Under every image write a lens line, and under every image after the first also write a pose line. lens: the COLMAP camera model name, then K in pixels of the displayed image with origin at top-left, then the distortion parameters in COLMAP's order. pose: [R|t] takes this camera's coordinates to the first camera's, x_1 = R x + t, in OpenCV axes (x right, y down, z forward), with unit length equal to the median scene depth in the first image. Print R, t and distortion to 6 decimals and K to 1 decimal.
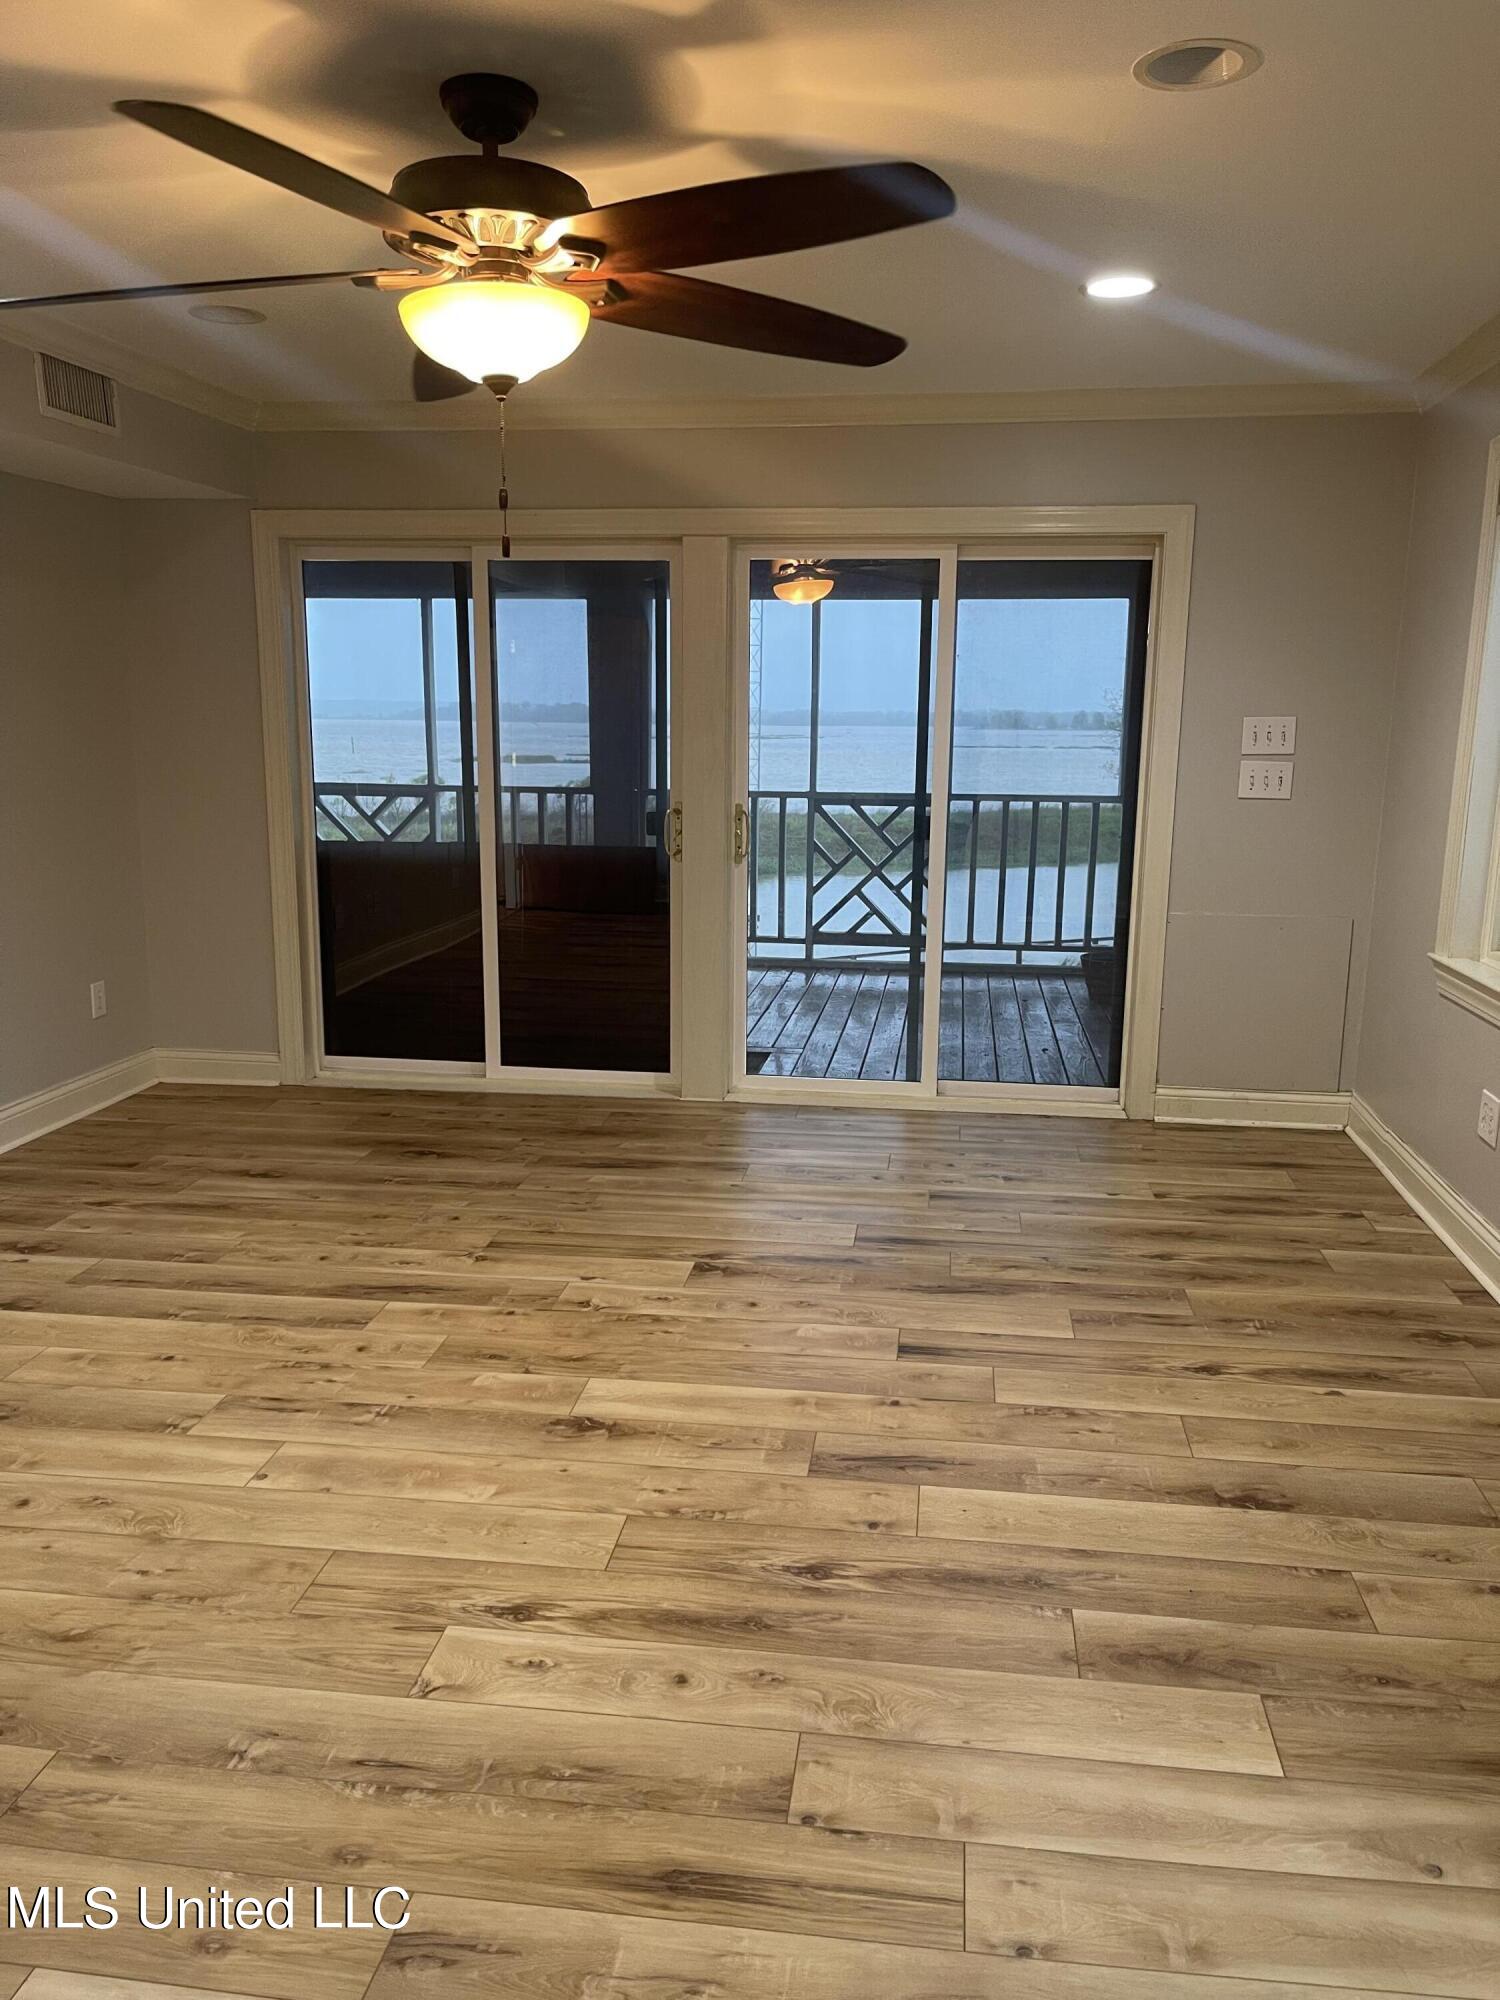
lens RADIAL K [[1717.8, 0, 750.0], [0, 1717.8, 1000.0], [0, 0, 1]] dist [0.002160, -0.002689]
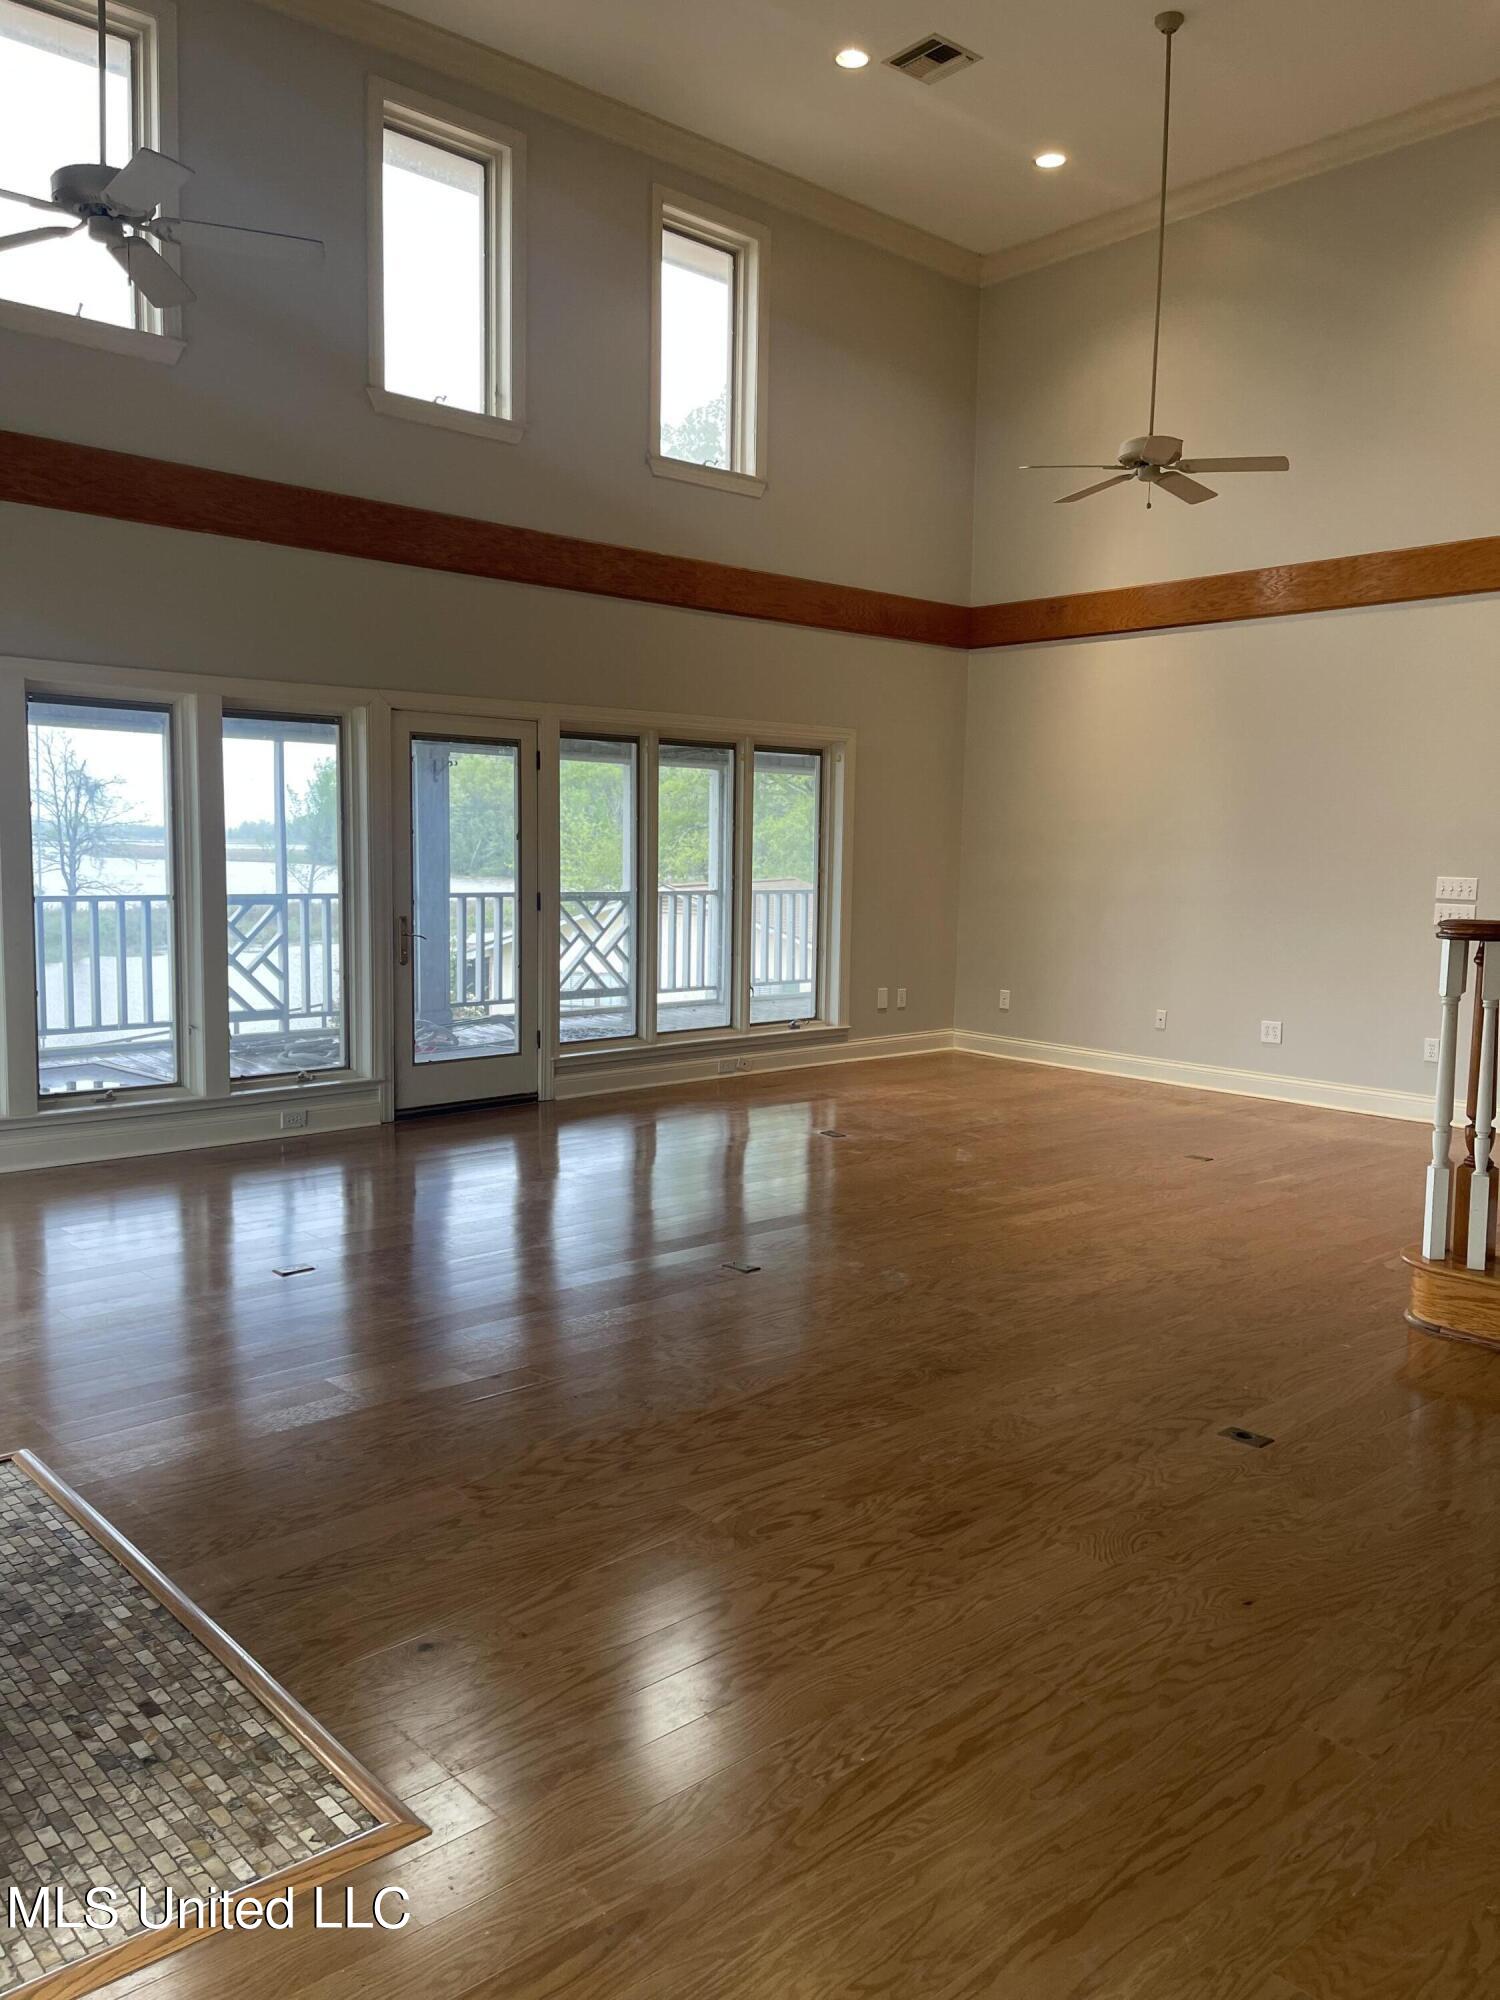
lens RADIAL K [[1497.6, 0, 750.0], [0, 1497.6, 1000.0], [0, 0, 1]] dist [0.009847, -0.005697]
pose [[0.647925, -0.073738, 0.758126, -0.799490], [0.107738, 0.994169, 0.004619, -0.021051], [-0.754046, 0.078687, 0.652091, 0.074194]]
